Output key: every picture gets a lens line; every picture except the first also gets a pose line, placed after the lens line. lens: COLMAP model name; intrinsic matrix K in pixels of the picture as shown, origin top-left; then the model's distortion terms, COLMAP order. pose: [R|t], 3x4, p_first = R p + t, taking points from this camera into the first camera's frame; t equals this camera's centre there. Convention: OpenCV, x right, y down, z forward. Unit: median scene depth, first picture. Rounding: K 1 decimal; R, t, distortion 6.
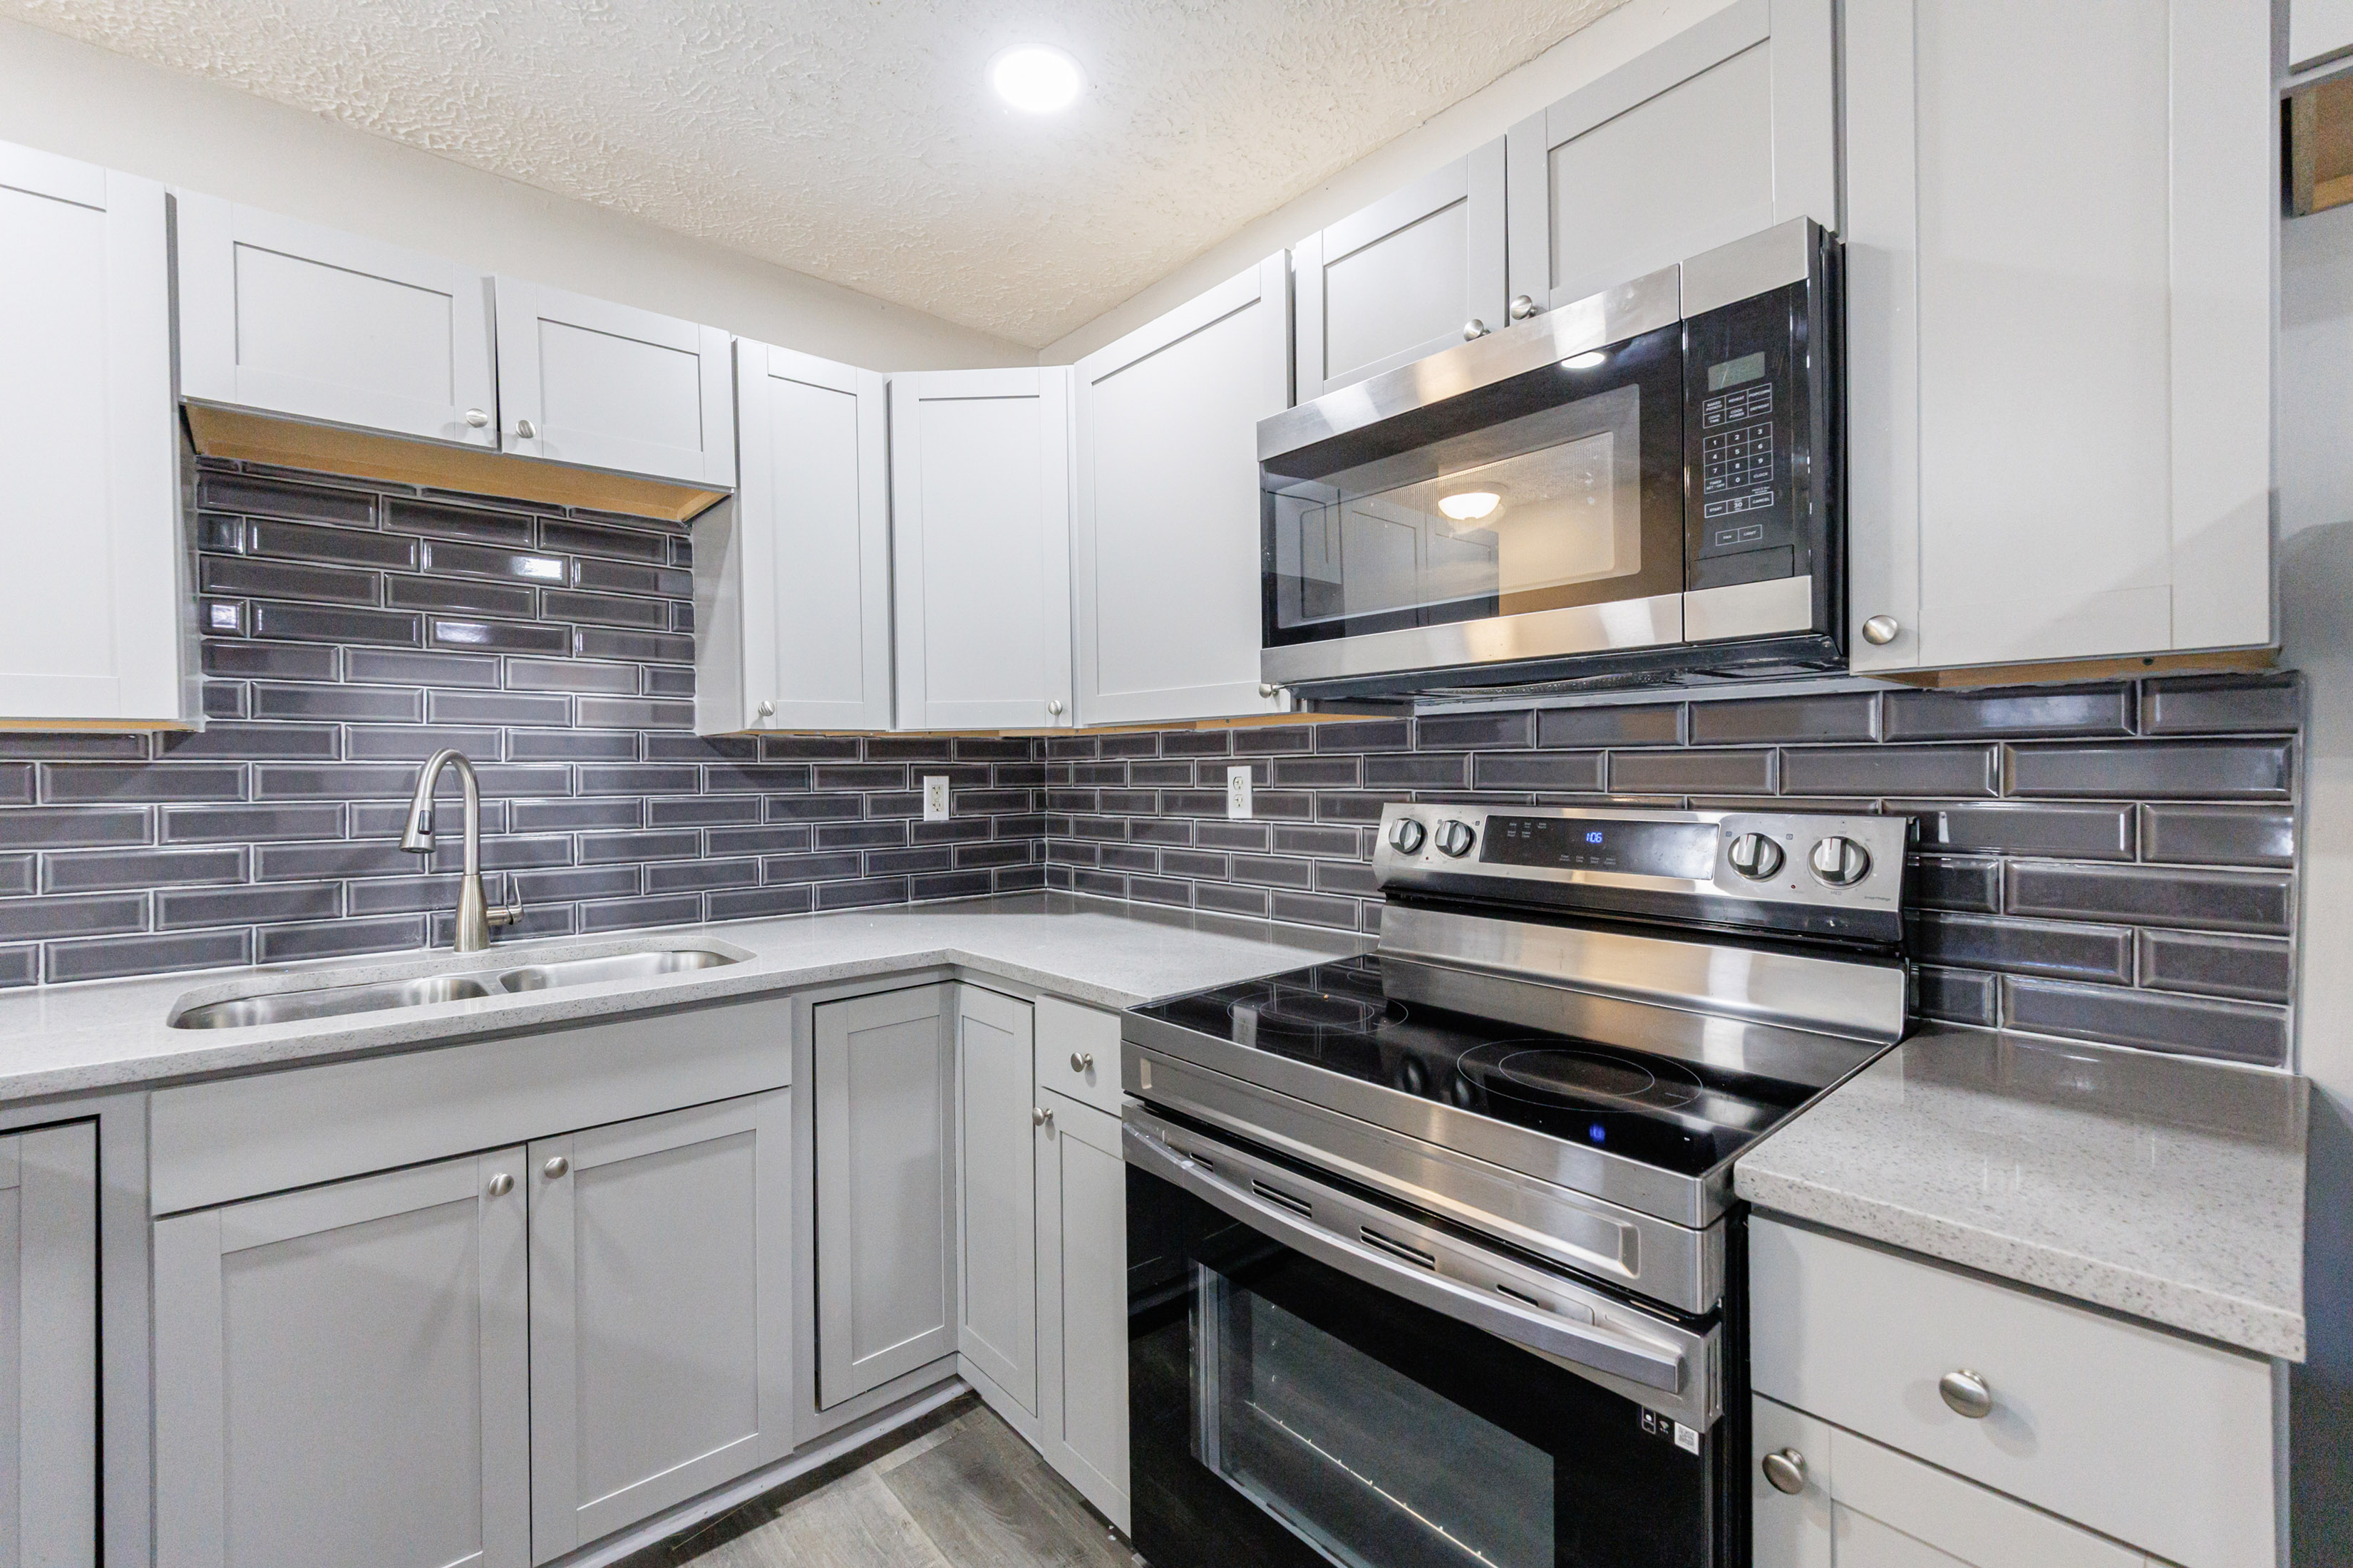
lens RADIAL K [[988.7, 0, 1170.0], [0, 988.7, 775.2], [0, 0, 1]] dist [0.002939, -0.003792]
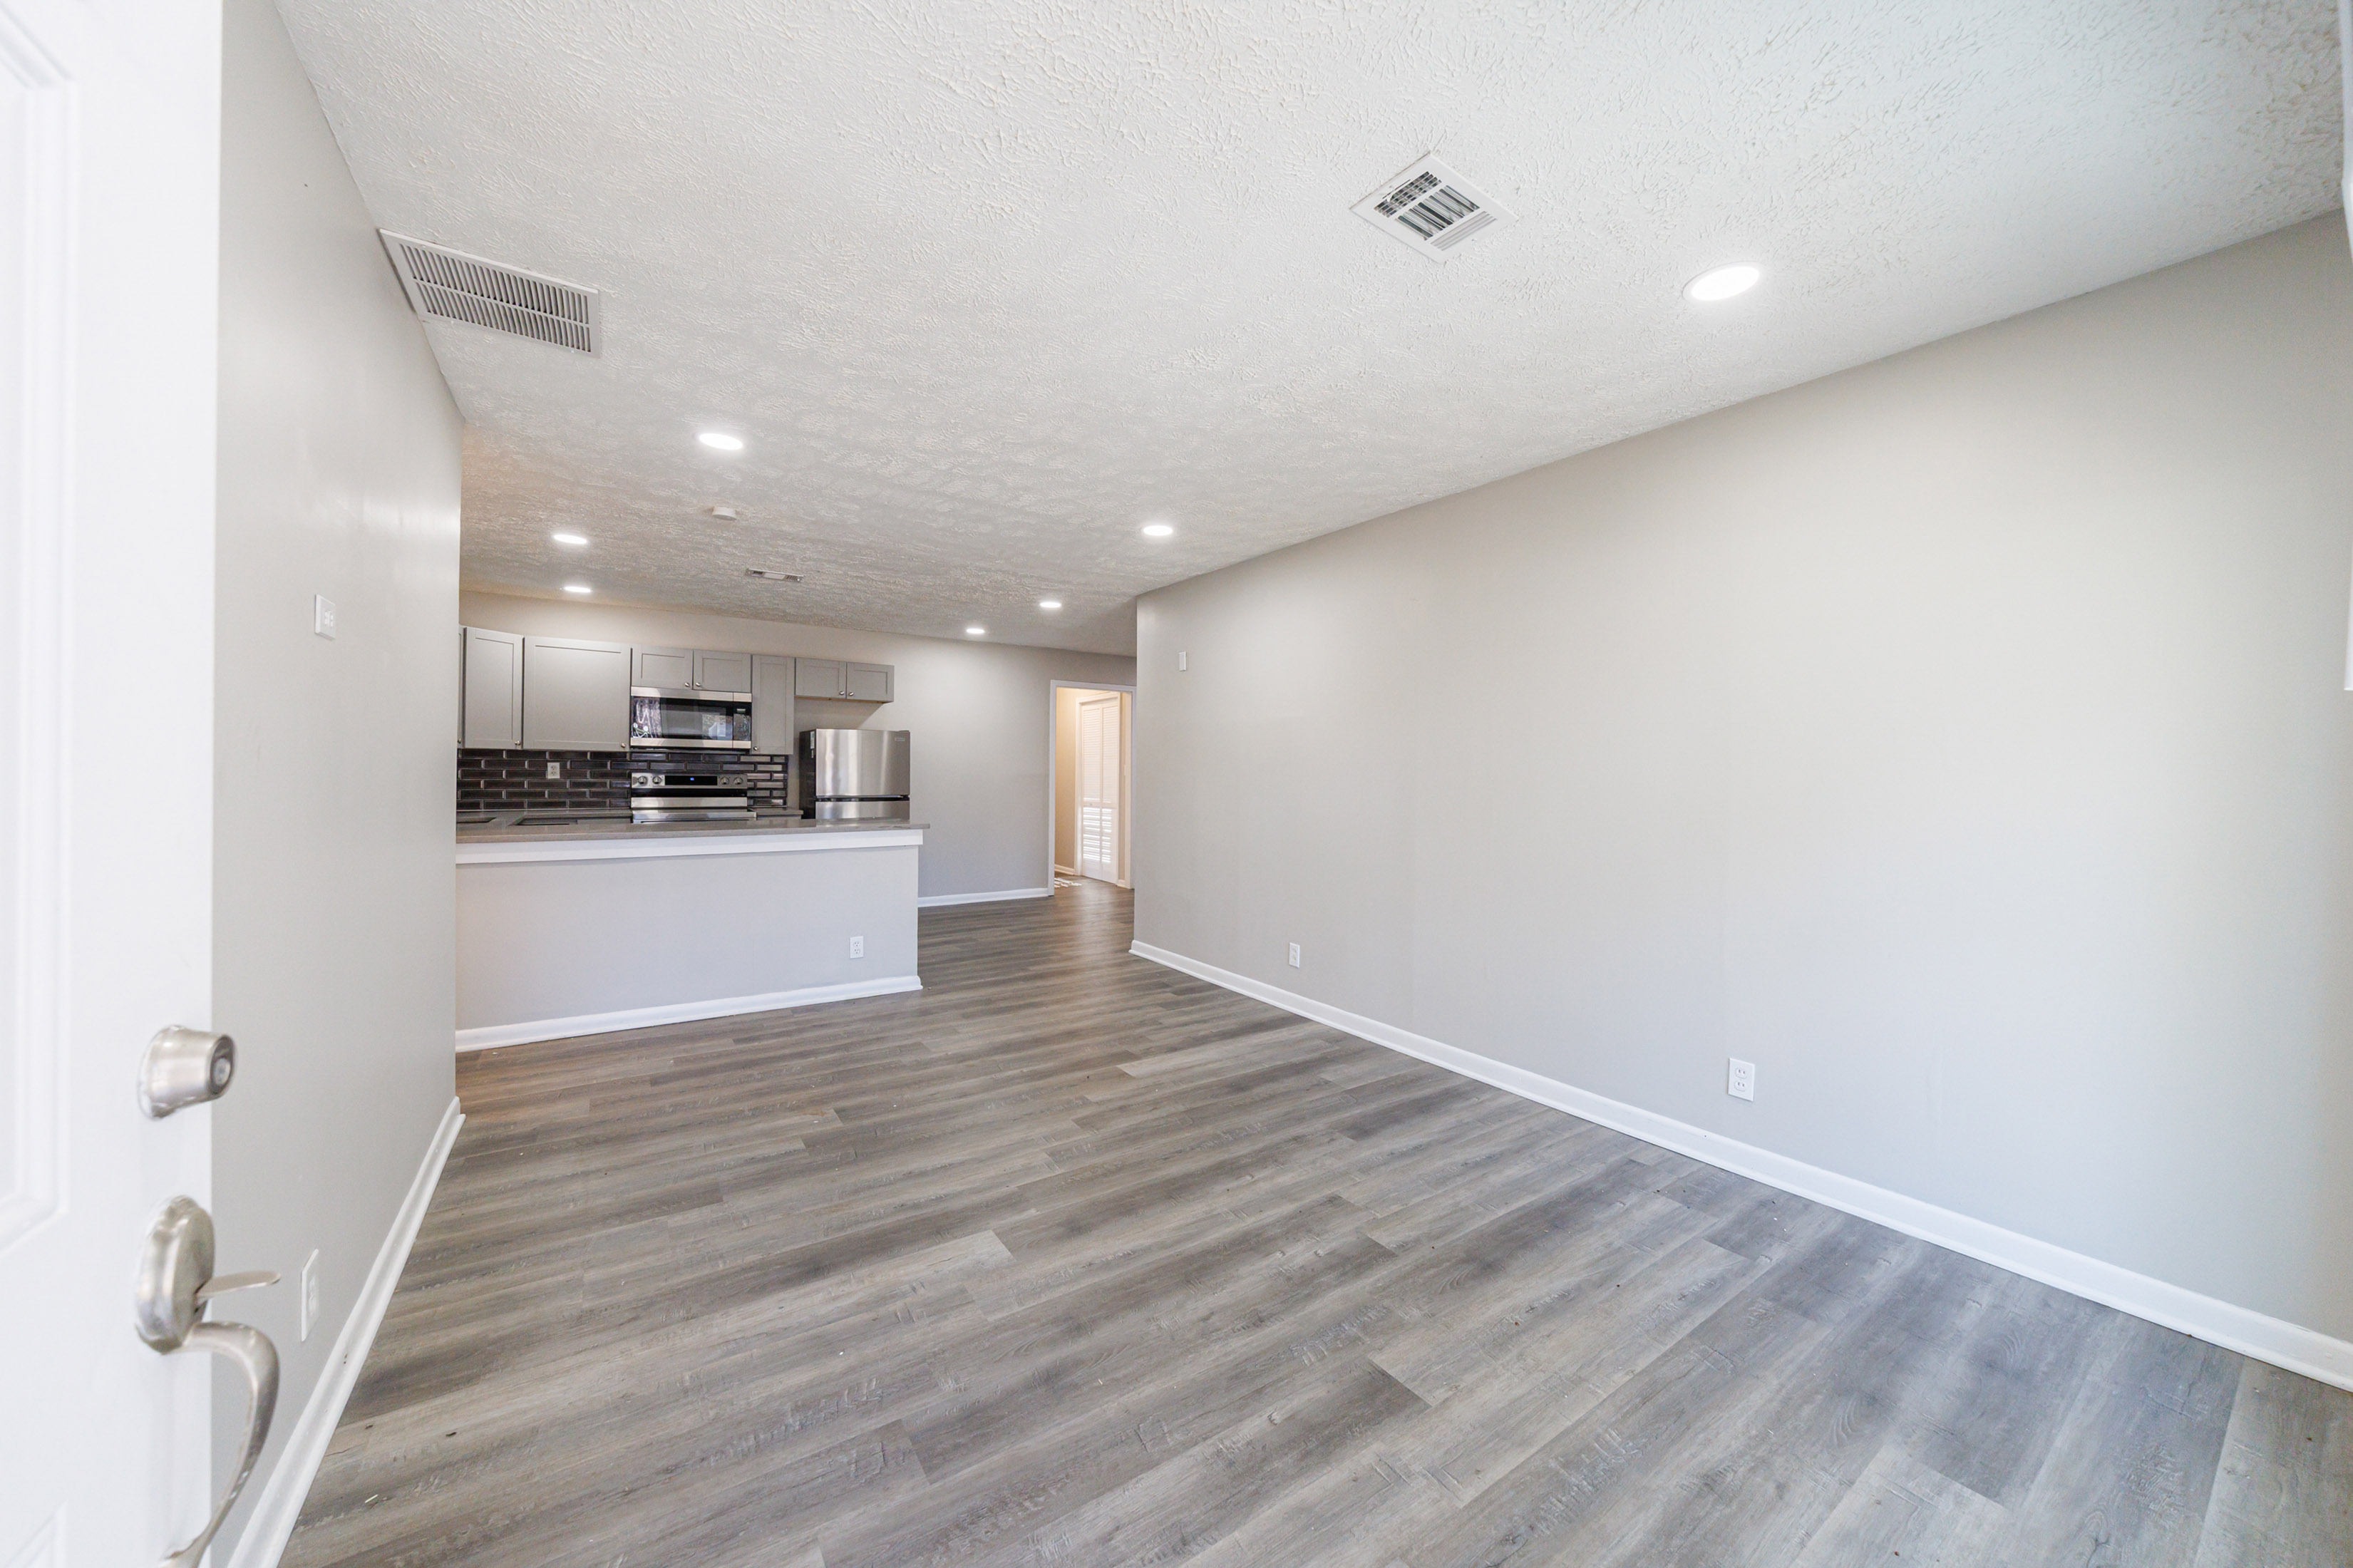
lens RADIAL K [[820.6, 0, 1165.0], [0, 820.6, 776.8], [0, 0, 1]] dist [-0.000453, -0.000181]
pose [[0.125520, 0.002813, 0.992087, -2.706618], [-0.010098, 0.999948, -0.001558, 0.025904], [-0.992040, -0.009822, 0.125542, -1.532386]]
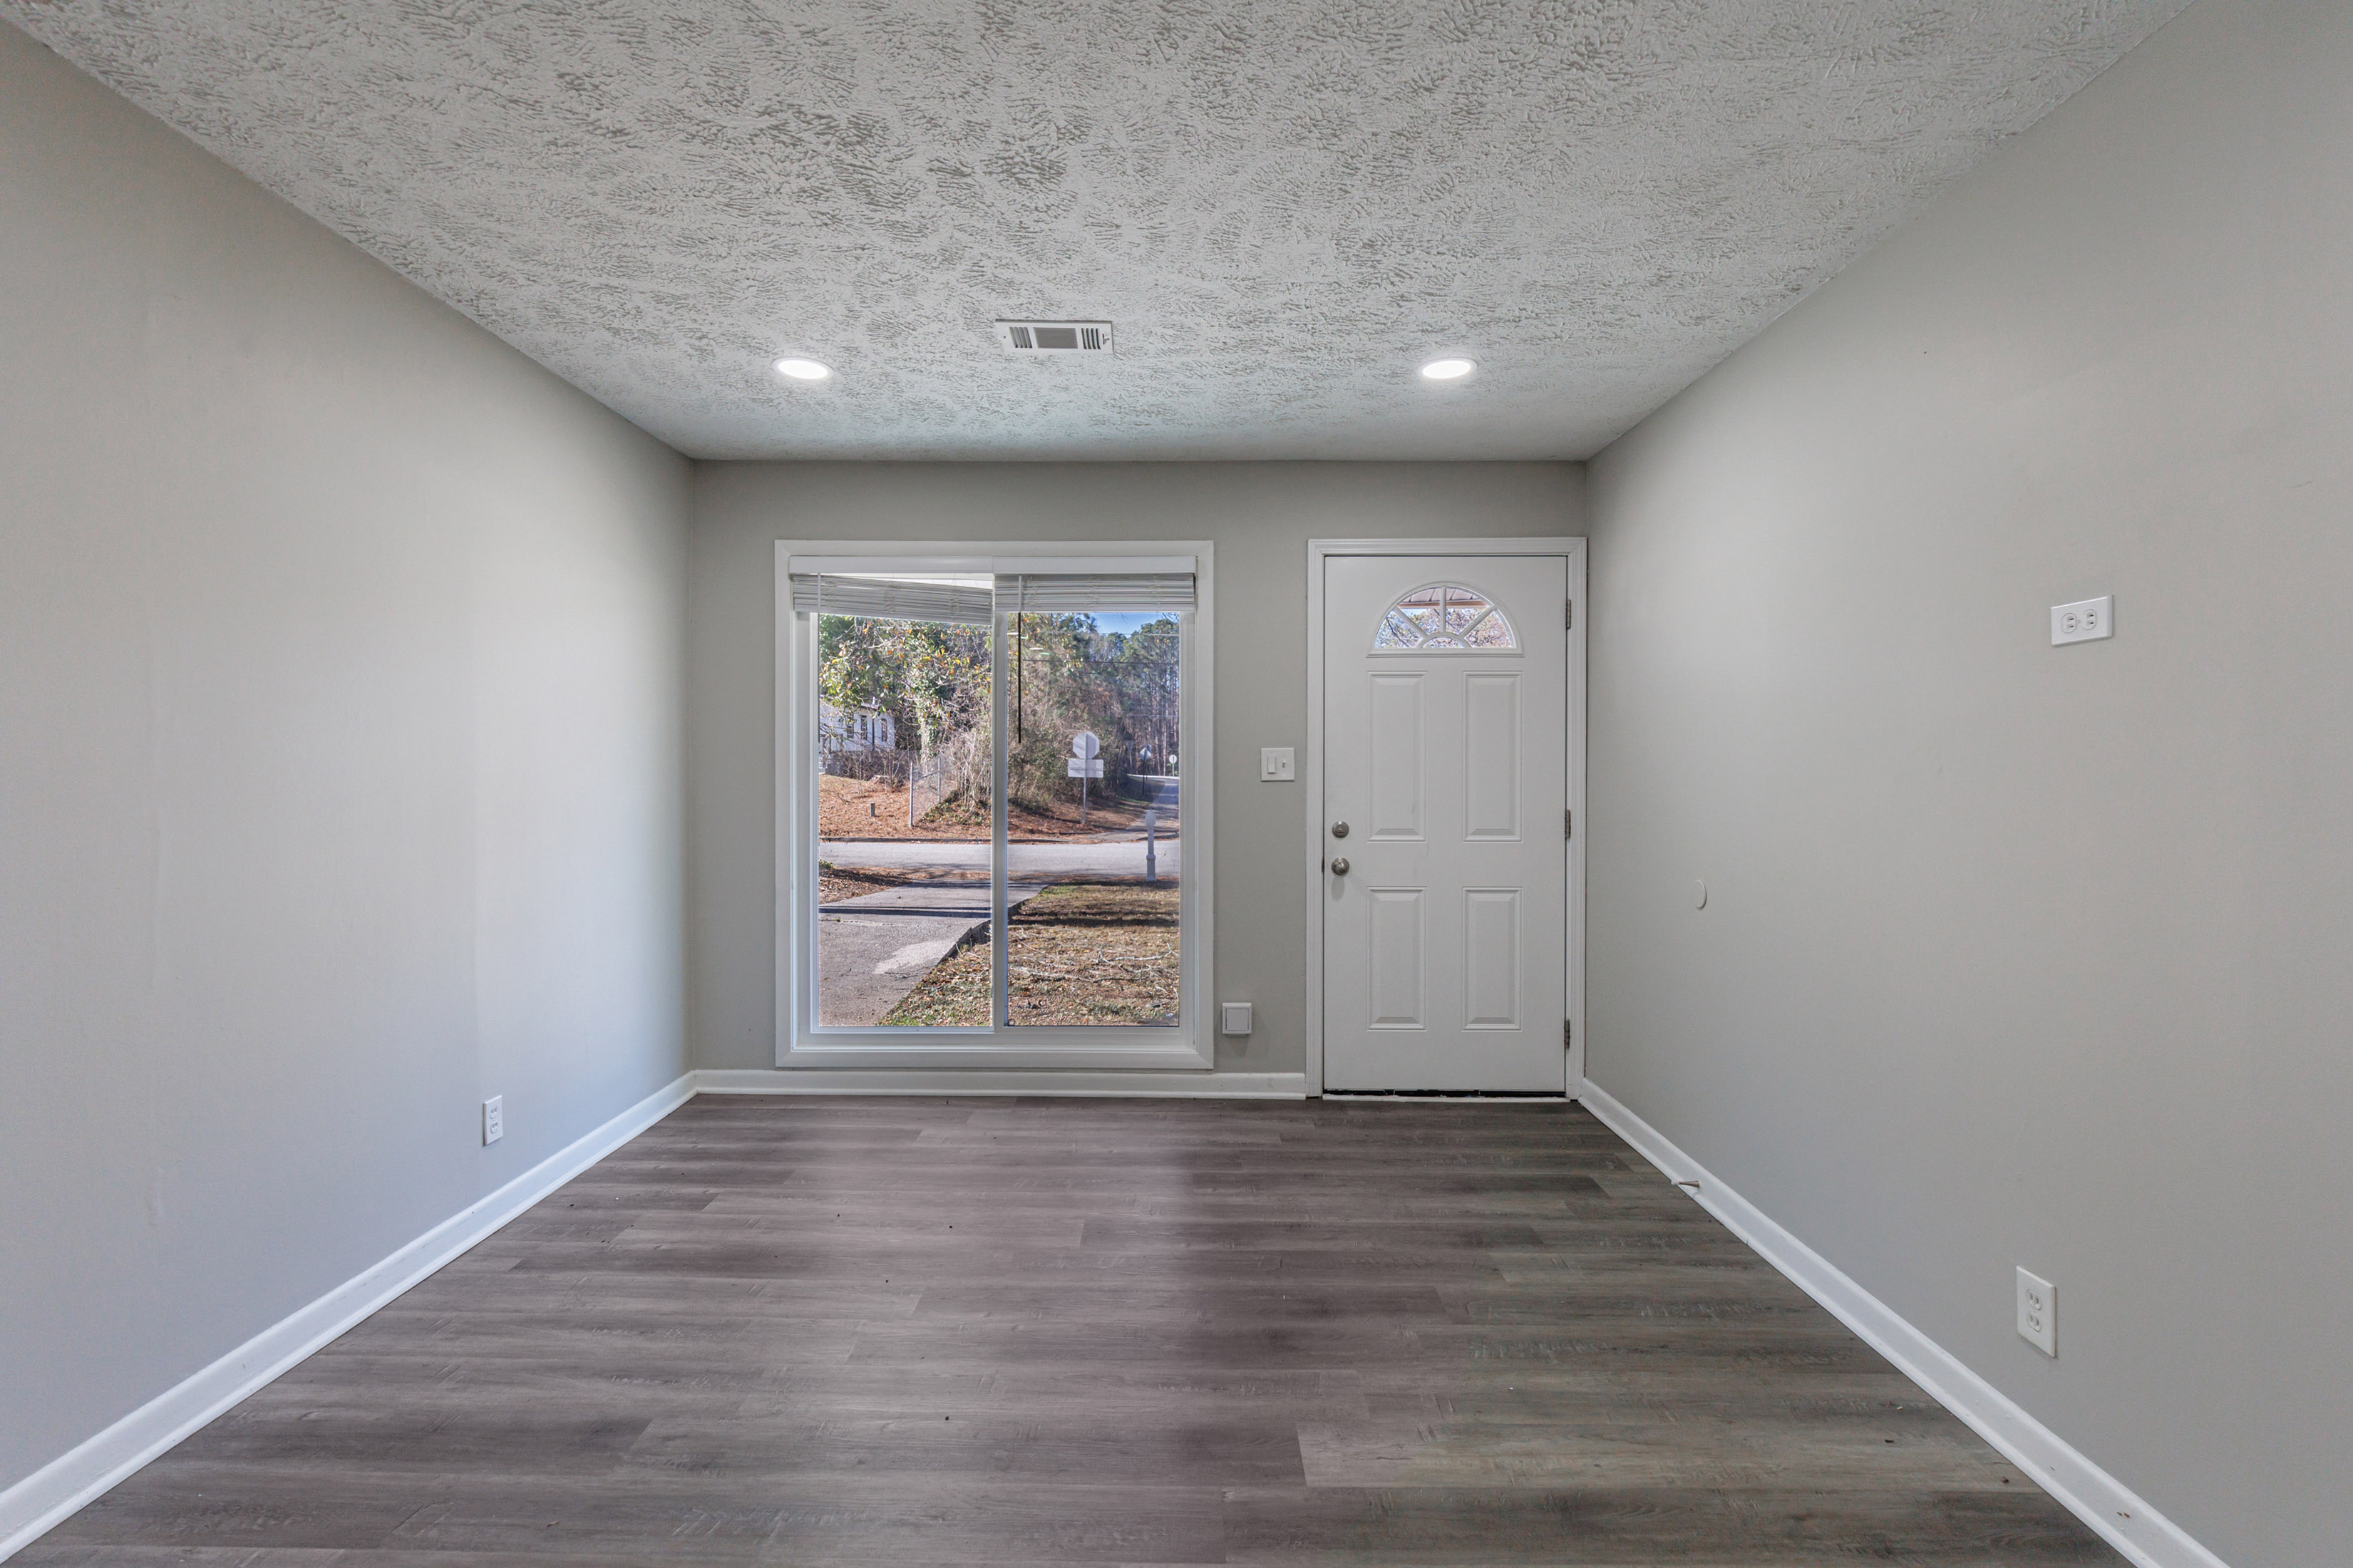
lens RADIAL K [[1027.8, 0, 1180.5], [0, 1027.8, 775.1], [0, 0, 1]] dist [0.006404, -0.005829]
pose [[-0.659113, 0.008269, -0.751999, -0.794024], [-0.000408, 0.999935, 0.011353, 0.006525], [0.752044, 0.007789, -0.659067, -0.614623]]
